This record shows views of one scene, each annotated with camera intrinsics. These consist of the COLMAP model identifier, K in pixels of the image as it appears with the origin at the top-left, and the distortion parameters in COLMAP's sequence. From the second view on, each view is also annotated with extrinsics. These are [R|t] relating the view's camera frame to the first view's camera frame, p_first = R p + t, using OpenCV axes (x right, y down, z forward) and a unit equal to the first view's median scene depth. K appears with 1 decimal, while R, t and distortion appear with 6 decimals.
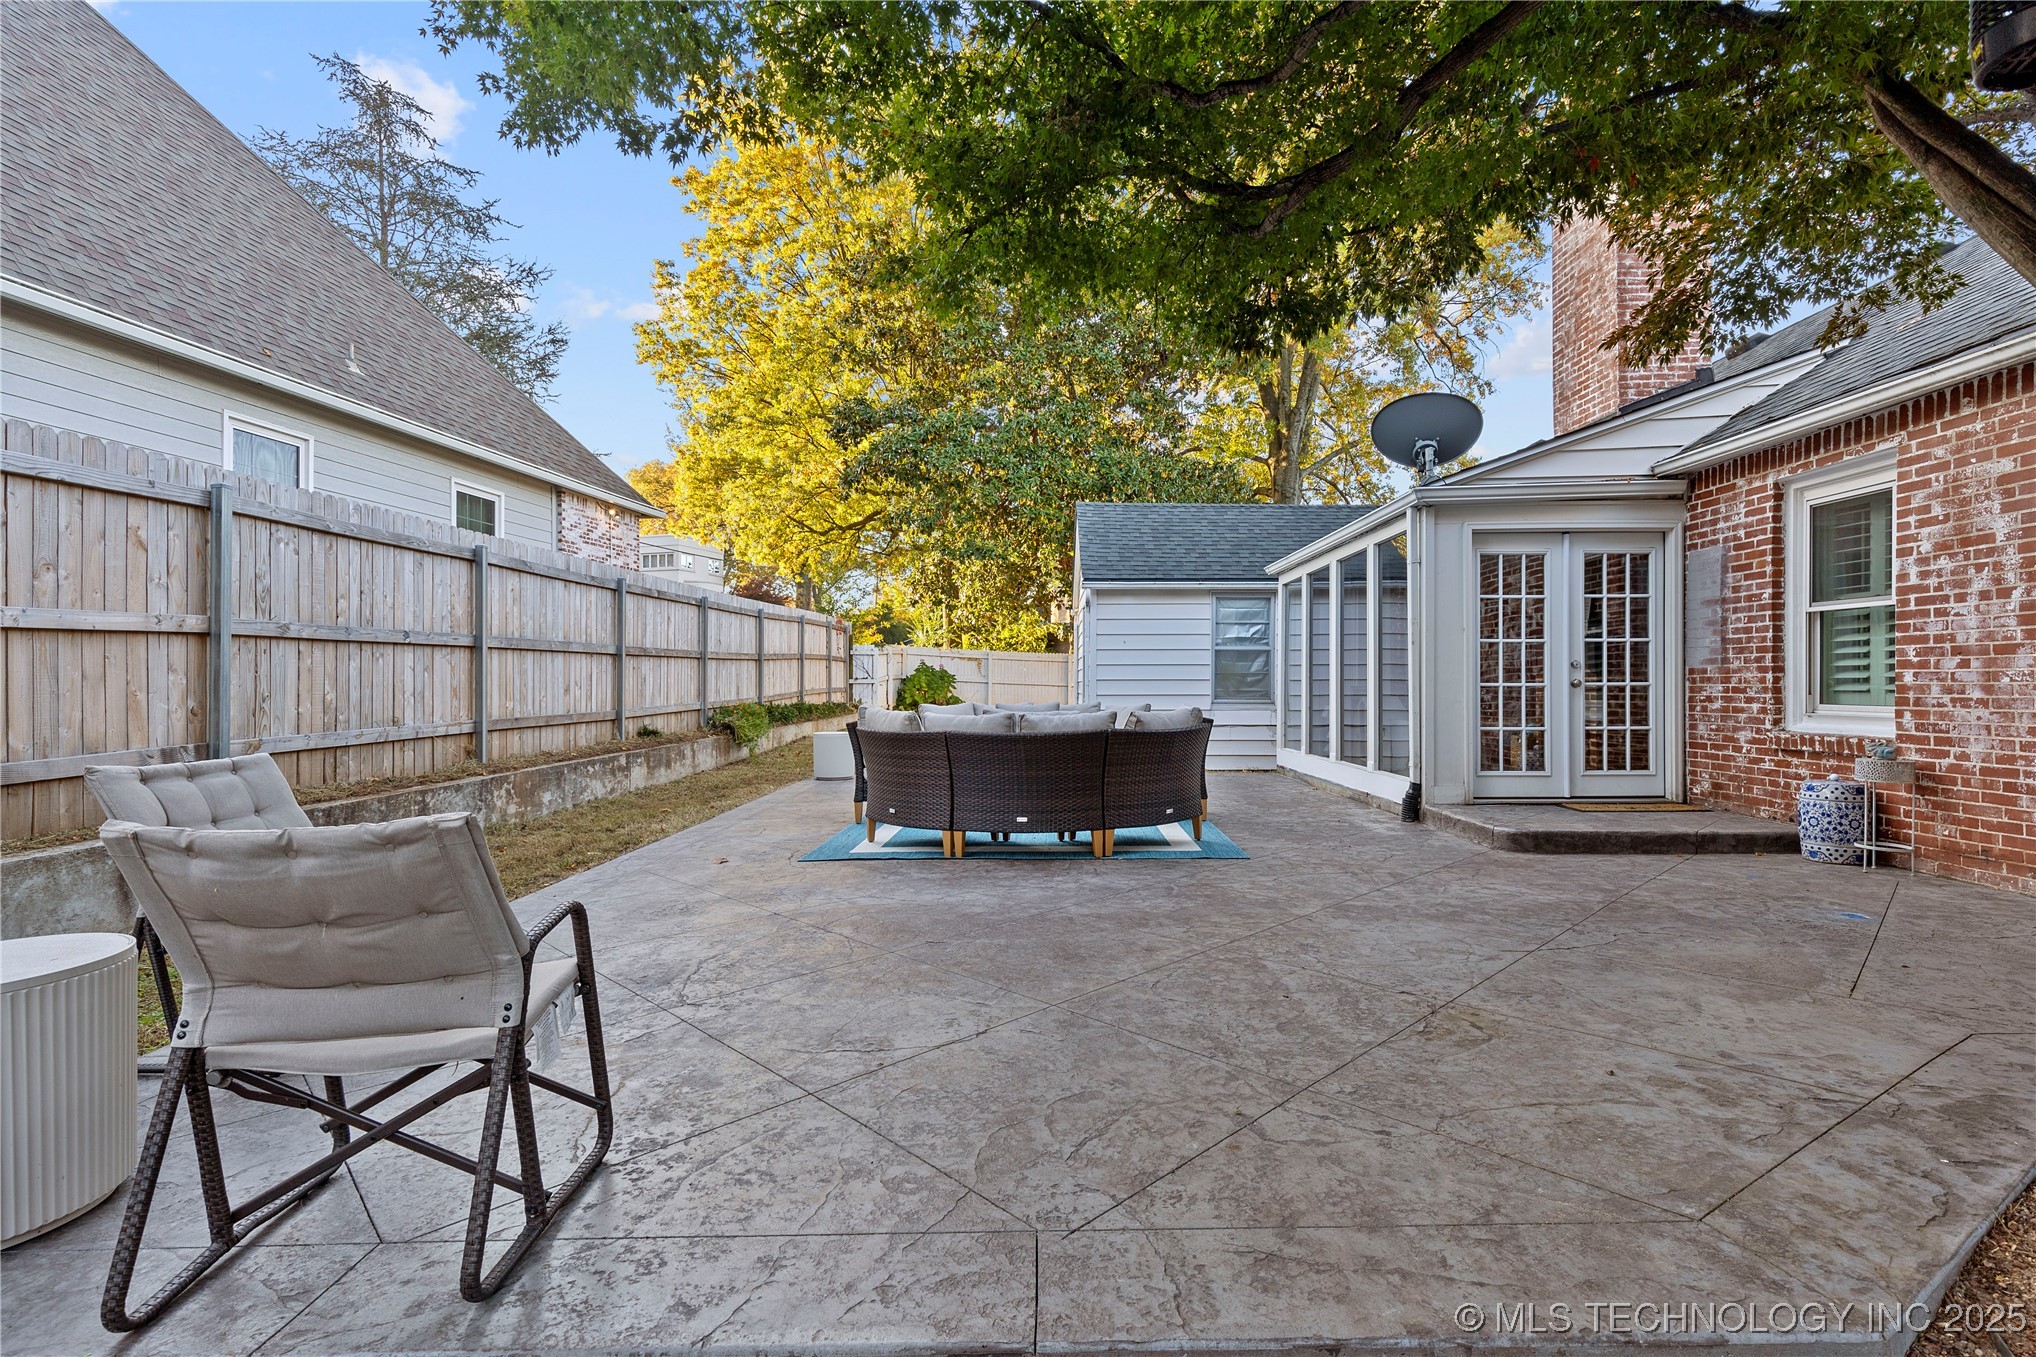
lens RADIAL K [[1092.8, 0, 1076.3], [0, 1092.8, 688.6], [0, 0, 1]] dist [0.006903, 0.000509]
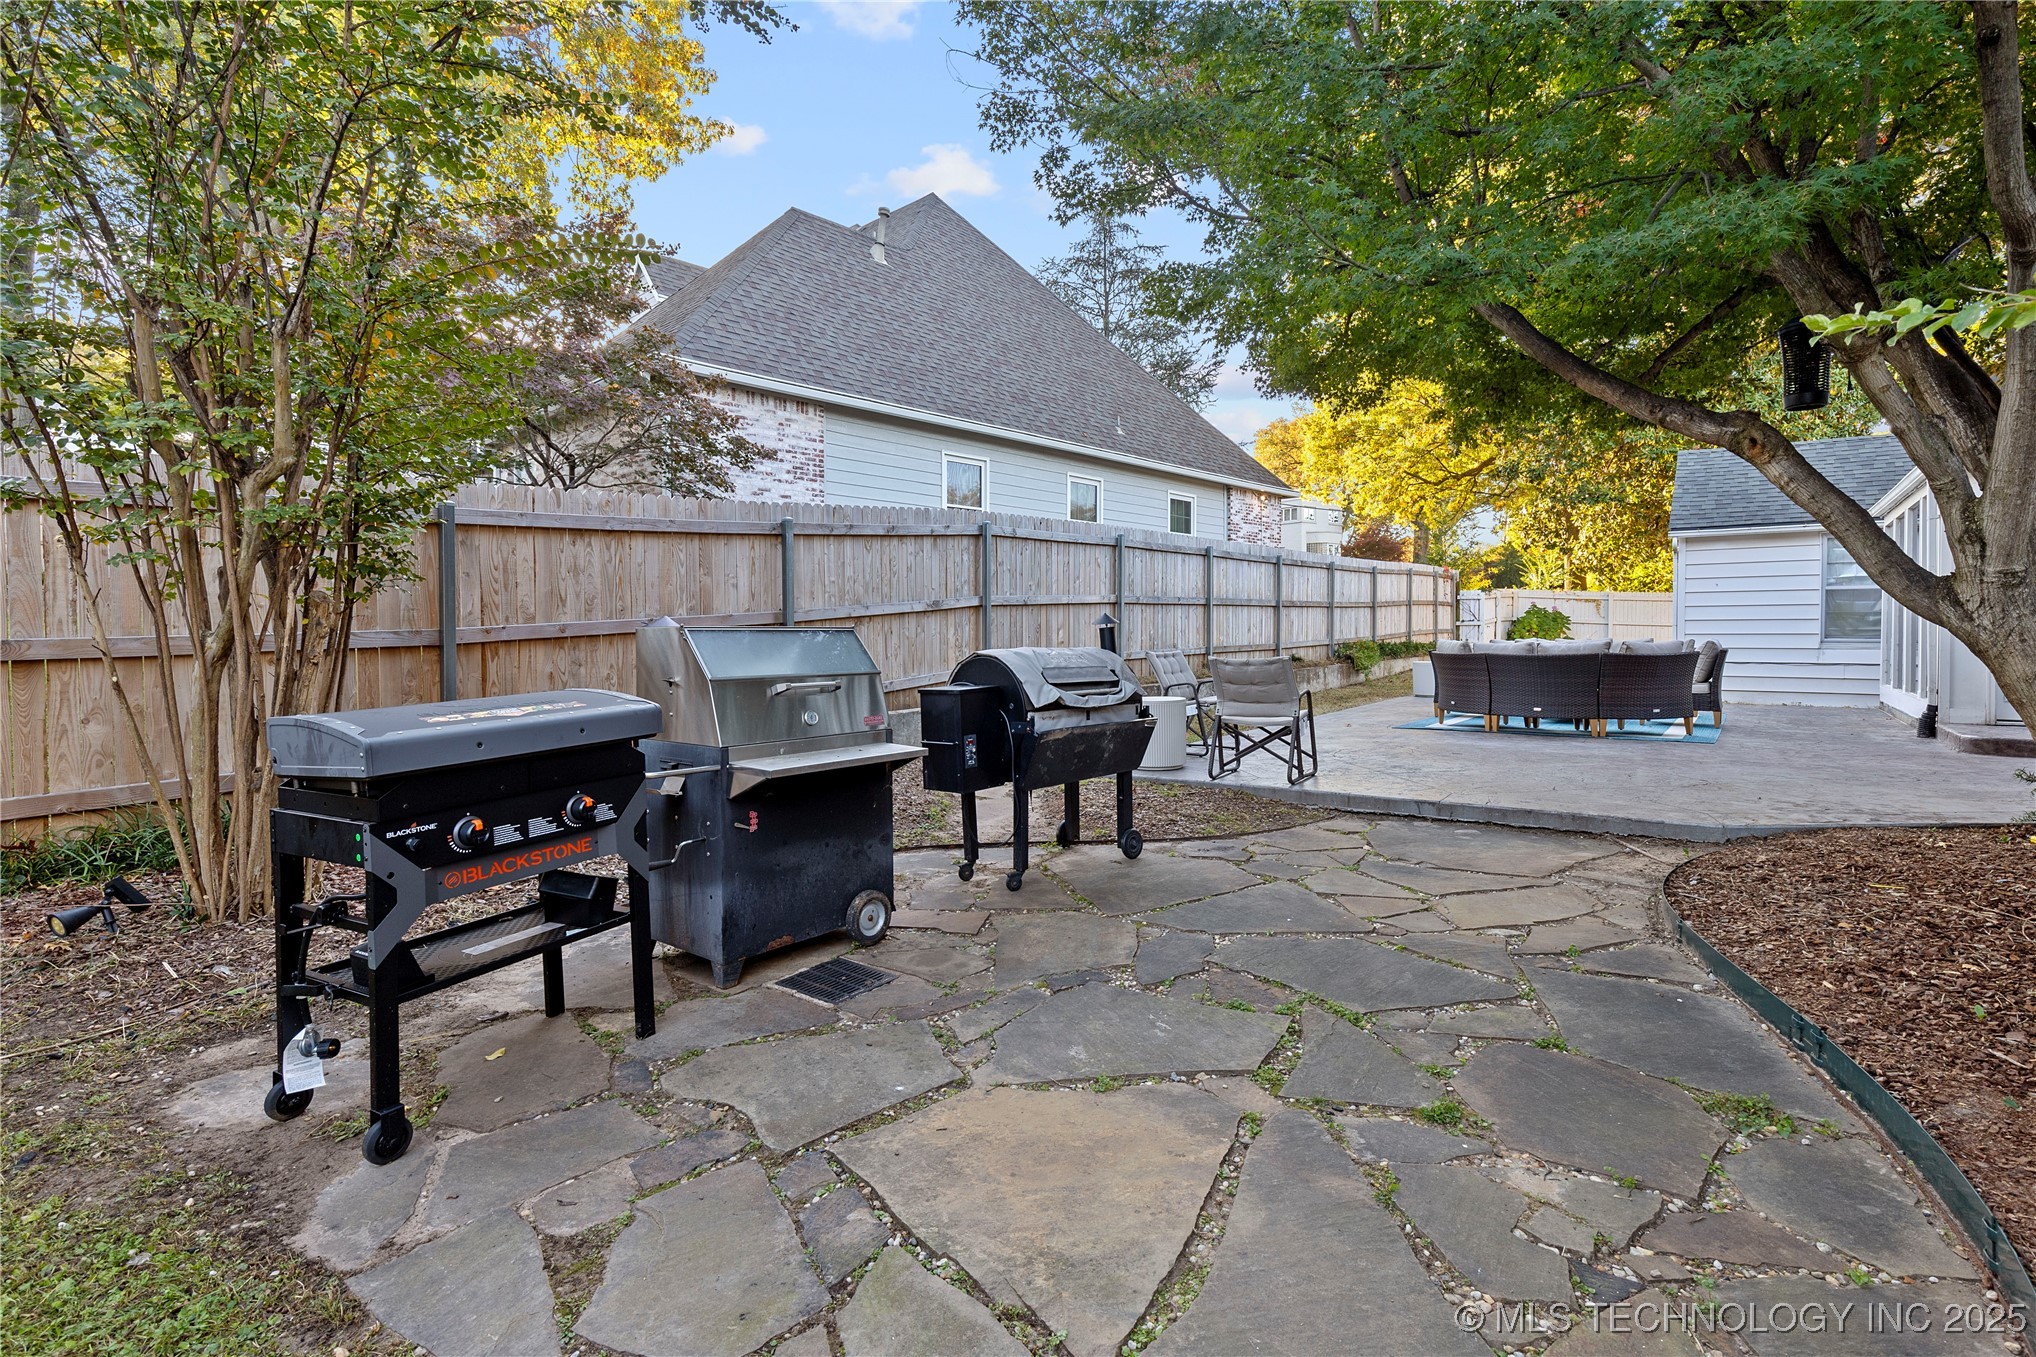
lens RADIAL K [[1115.1, 0, 1013.2], [0, 1115.1, 654.2], [0, 0, 1]] dist [0.013793, -0.000429]
pose [[0.826788, 0.008291, -0.562453, 0.086771], [0.002776, 0.999819, 0.018820, 0.002931], [0.562507, -0.017122, 0.826615, -0.283945]]
